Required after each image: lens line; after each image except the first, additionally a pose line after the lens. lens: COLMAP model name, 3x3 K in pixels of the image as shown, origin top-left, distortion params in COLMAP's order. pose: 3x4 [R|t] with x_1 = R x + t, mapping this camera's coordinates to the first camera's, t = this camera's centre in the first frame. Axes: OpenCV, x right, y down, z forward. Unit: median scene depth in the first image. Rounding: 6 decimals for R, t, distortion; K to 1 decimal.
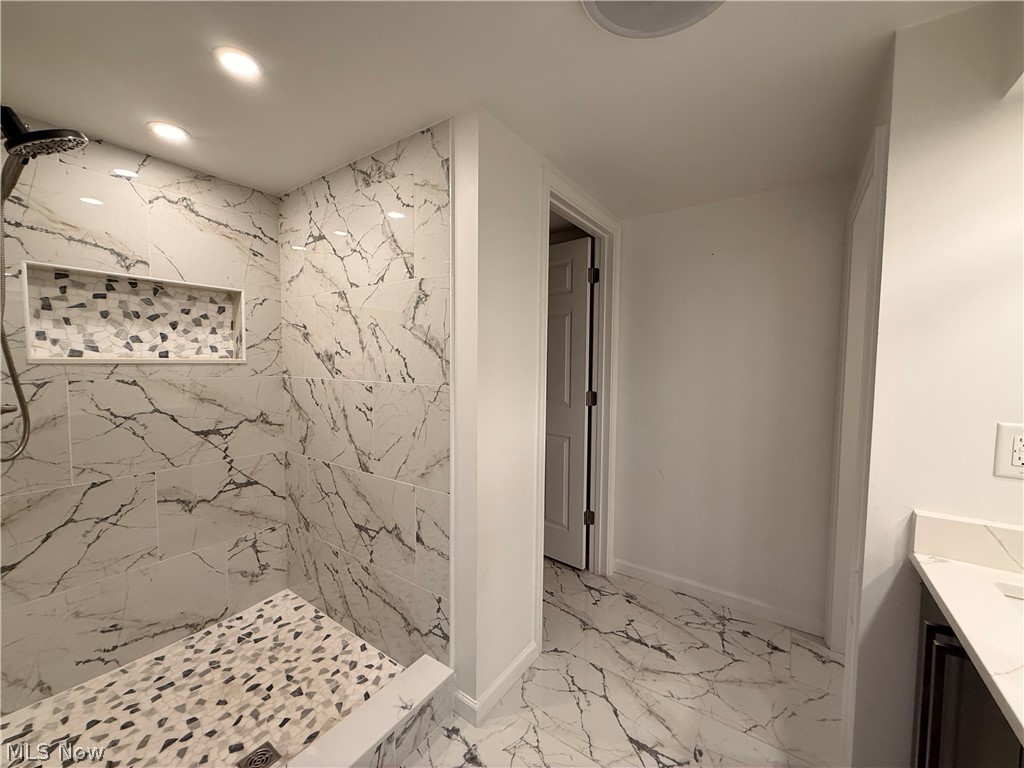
lens RADIAL K [[408.1, 0, 511.5], [0, 408.1, 383.7], [0, 0, 1]] dist [0.000764, -0.000062]
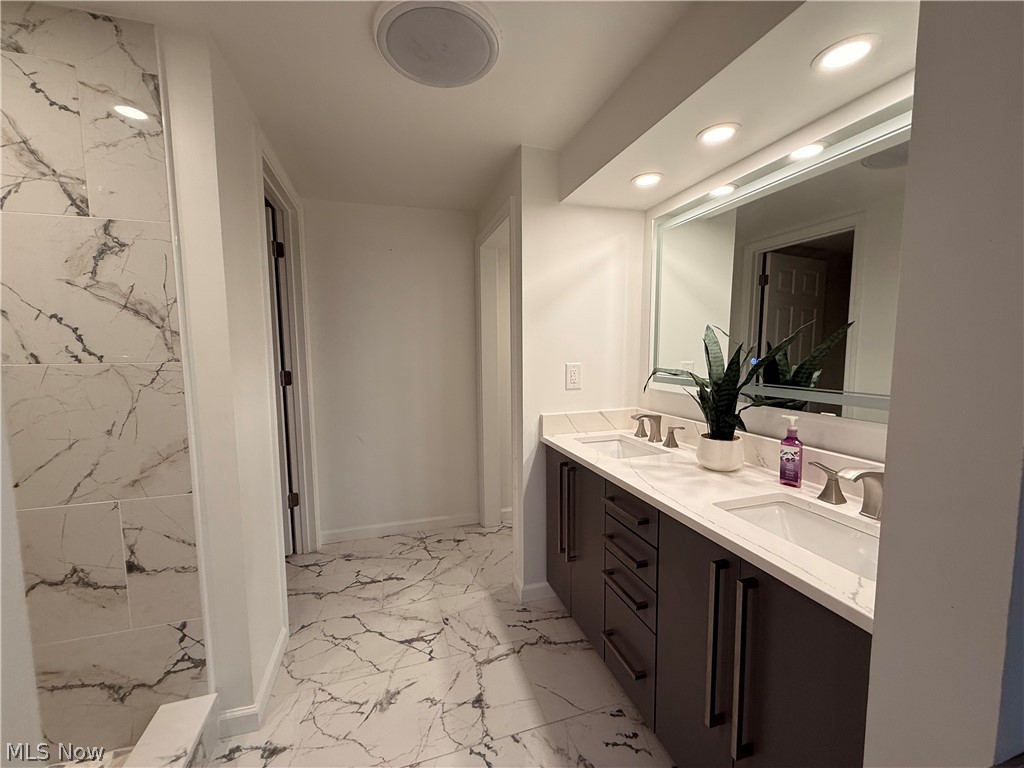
lens RADIAL K [[408.1, 0, 510.4], [0, 408.1, 383.9], [0, 0, 1]] dist [0.000764, -0.000062]
pose [[0.614727, -0.084286, 0.784224, -0.367216], [0.060276, 0.996386, 0.059840, 0.036936], [-0.786433, 0.010485, 0.617586, -0.025232]]
